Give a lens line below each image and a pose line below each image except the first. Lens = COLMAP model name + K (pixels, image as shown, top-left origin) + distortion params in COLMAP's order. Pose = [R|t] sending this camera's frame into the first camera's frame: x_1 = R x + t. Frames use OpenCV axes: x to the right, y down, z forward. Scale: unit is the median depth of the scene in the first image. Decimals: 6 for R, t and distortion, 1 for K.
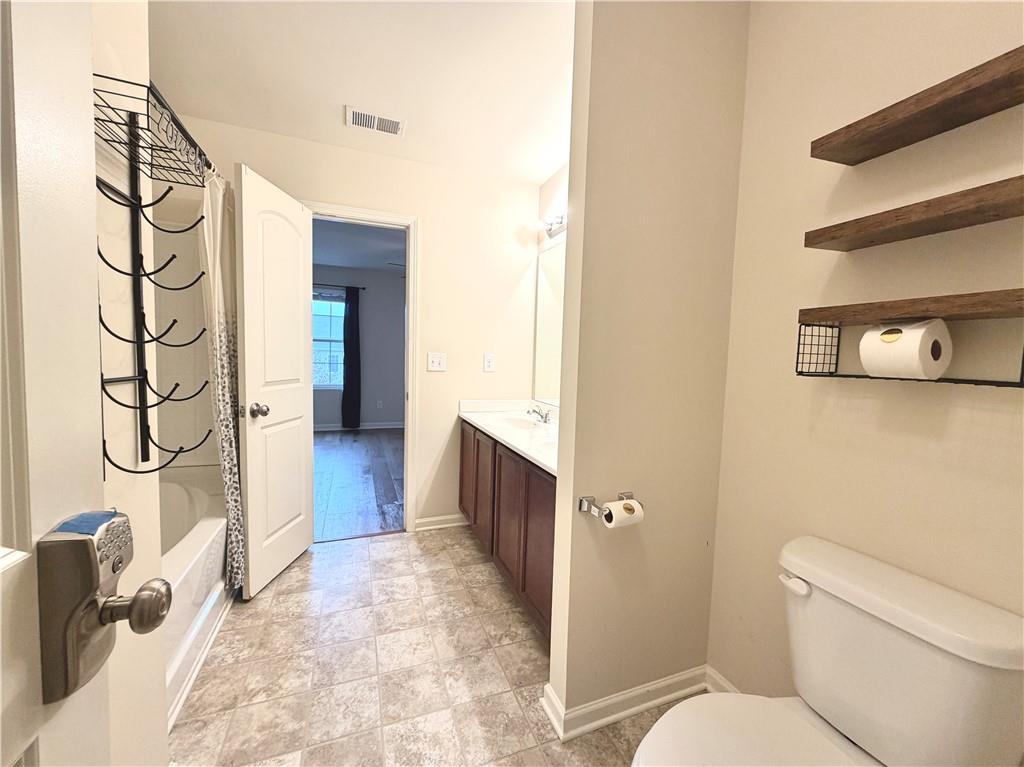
lens RADIAL K [[408.6, 0, 512.7], [0, 408.6, 385.3], [0, 0, 1]] dist [-0.000981, 0.000238]
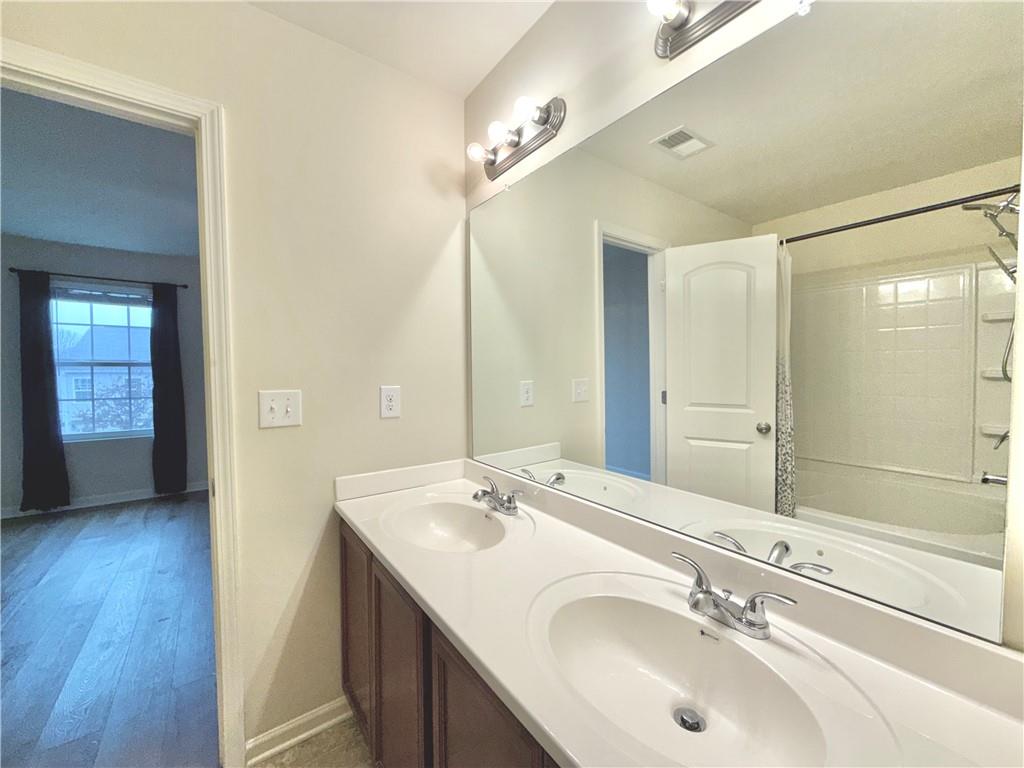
lens RADIAL K [[408.6, 0, 512.7], [0, 408.6, 385.8], [0, 0, 1]] dist [-0.000981, 0.000238]
pose [[0.964637, -0.048740, 0.259036, -0.037930], [0.055543, 0.998275, -0.019002, -0.055037], [-0.257663, 0.032718, 0.965681, 0.415045]]
